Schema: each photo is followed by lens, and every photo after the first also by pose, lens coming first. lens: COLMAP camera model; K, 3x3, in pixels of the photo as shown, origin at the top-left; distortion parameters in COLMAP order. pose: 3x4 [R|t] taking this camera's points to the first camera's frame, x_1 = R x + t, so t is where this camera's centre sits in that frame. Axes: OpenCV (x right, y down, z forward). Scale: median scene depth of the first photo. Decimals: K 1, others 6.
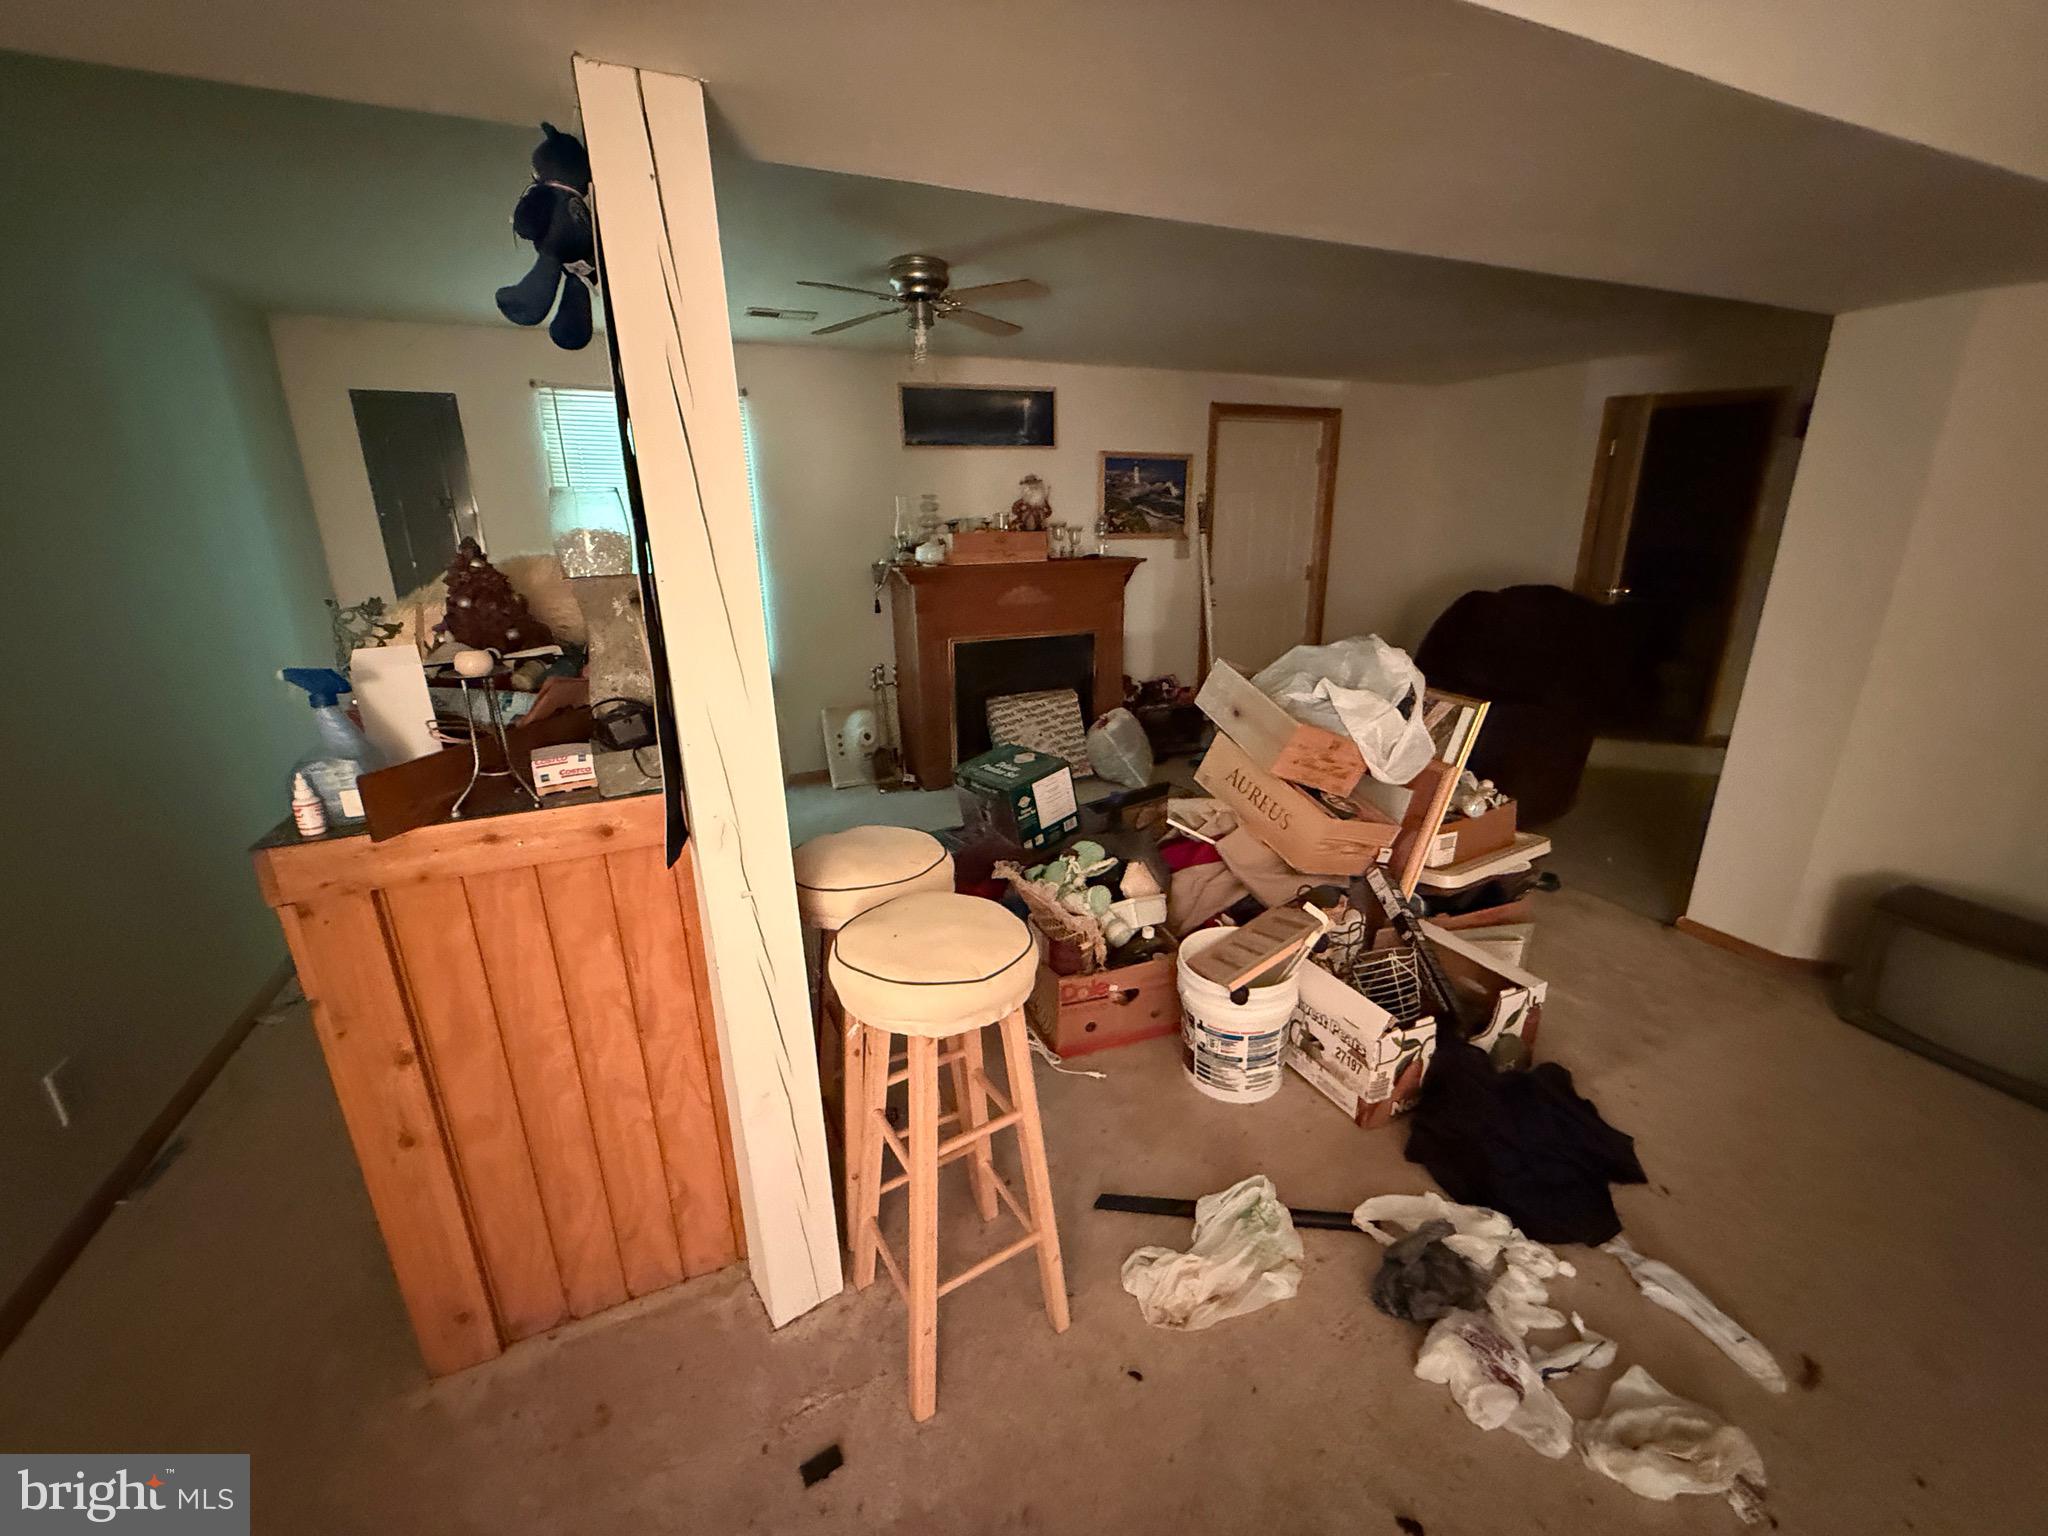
lens RADIAL K [[821.1, 0, 1024.7], [0, 821.1, 767.3], [0, 0, 1]] dist [0.001626, 0.000031]
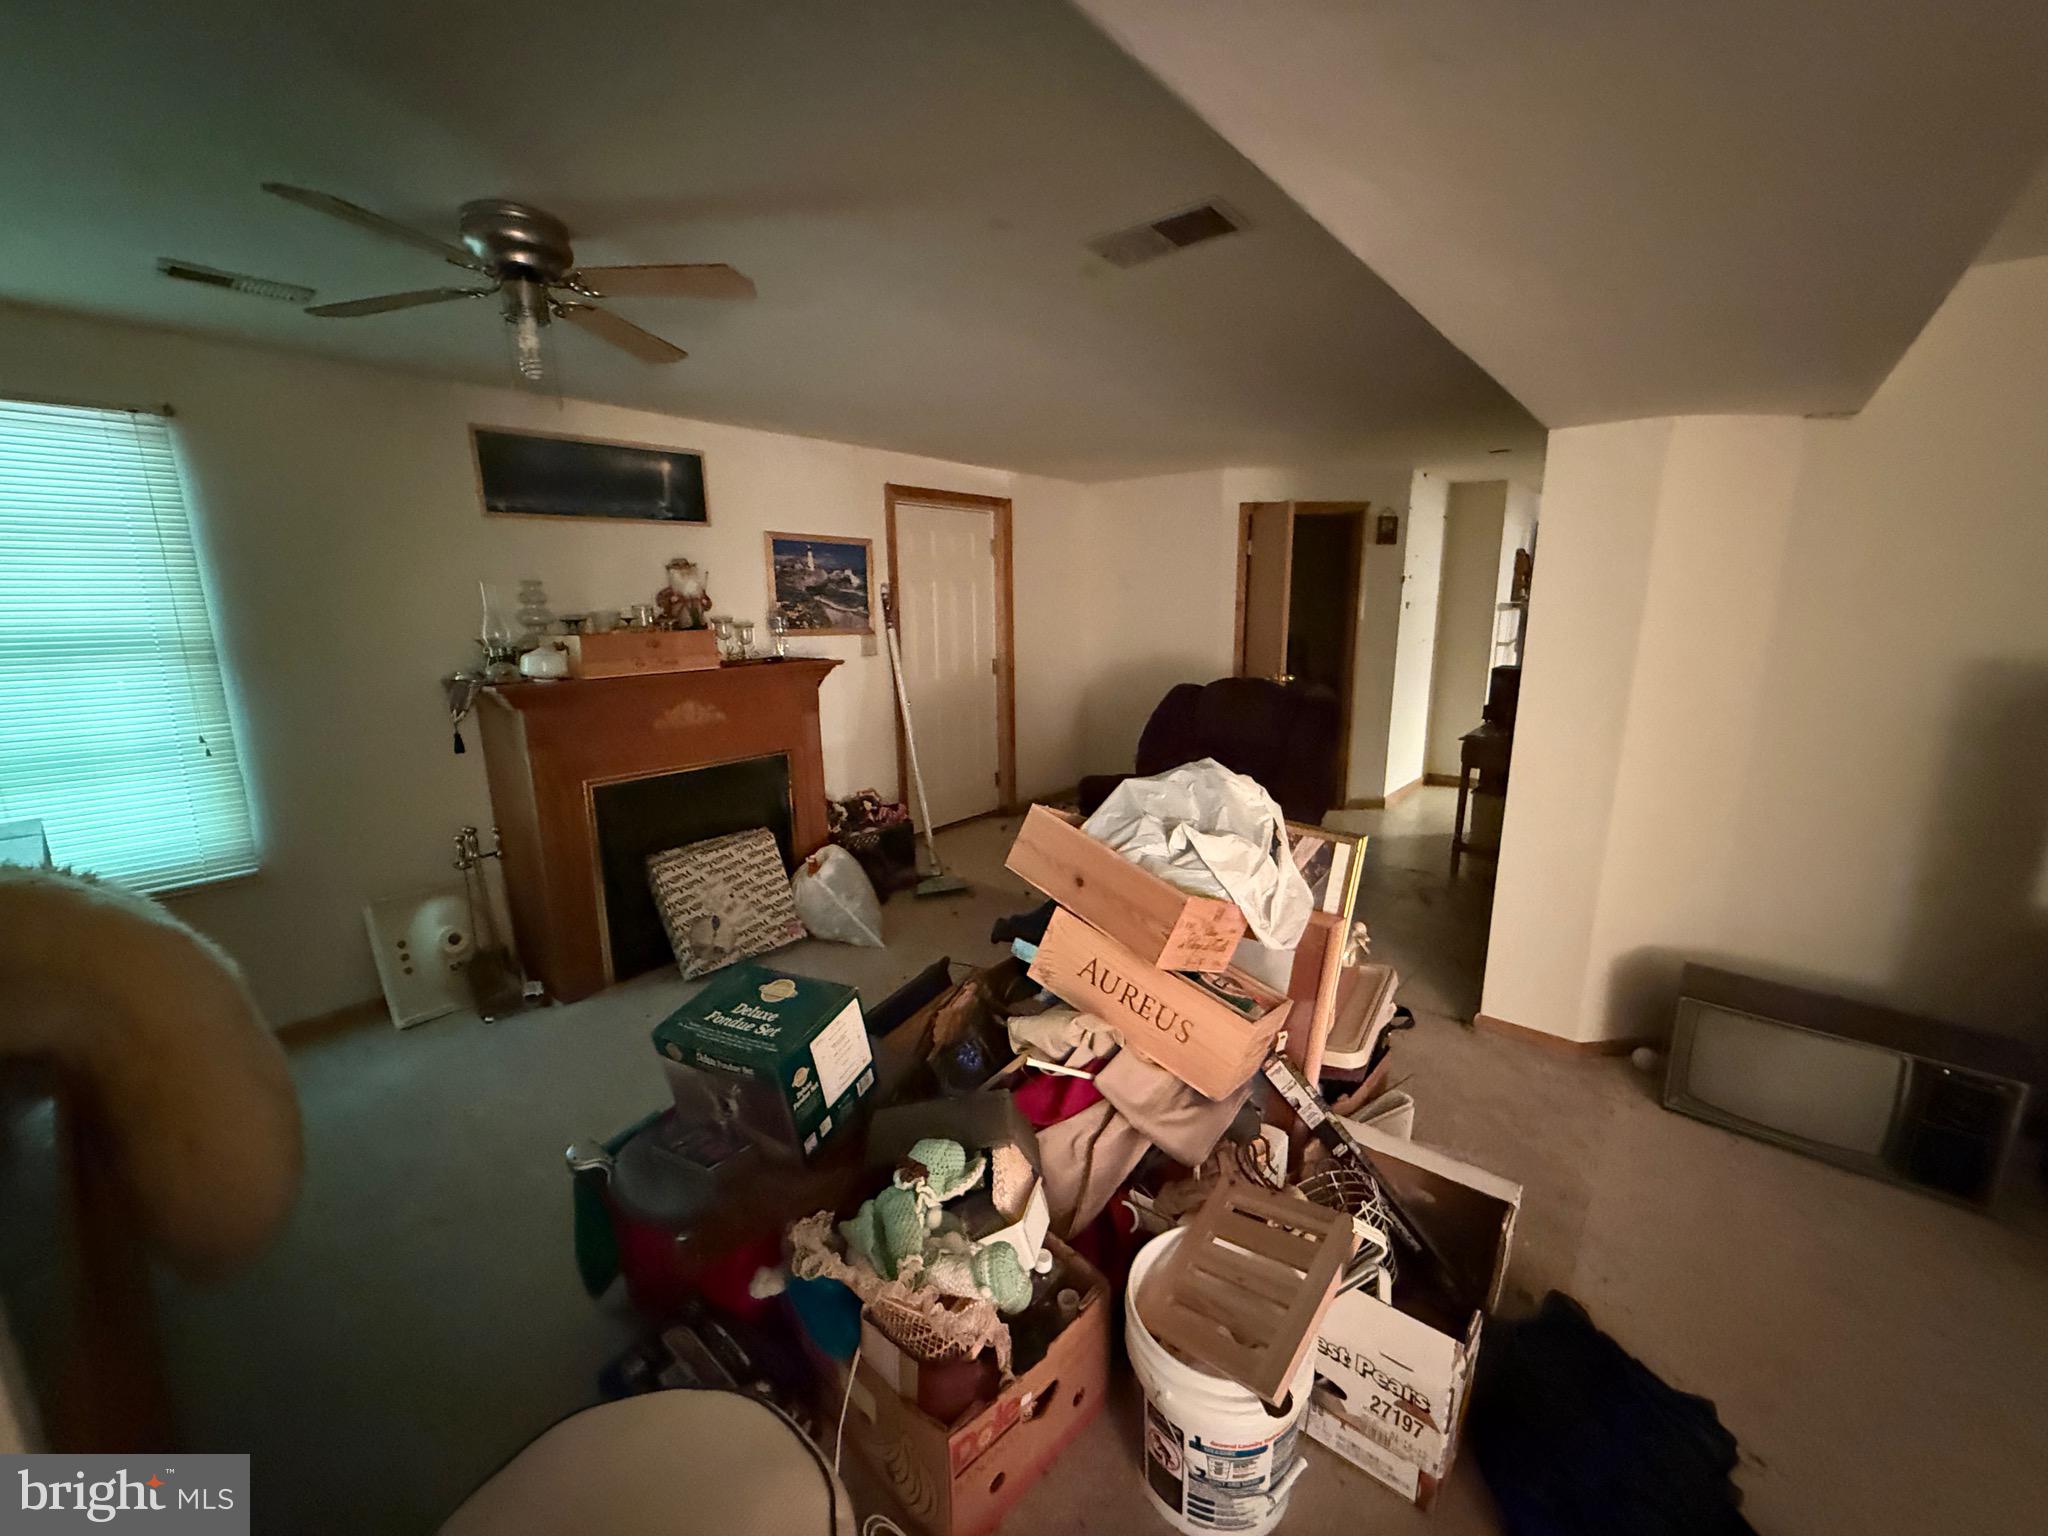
lens RADIAL K [[821.1, 0, 1022.9], [0, 821.1, 770.8], [0, 0, 1]] dist [0.001626, 0.000031]
pose [[0.898534, -0.085755, 0.430445, -0.087011], [0.125594, 0.989953, -0.064950, -0.112415], [-0.420550, 0.112421, 0.900277, 0.322645]]
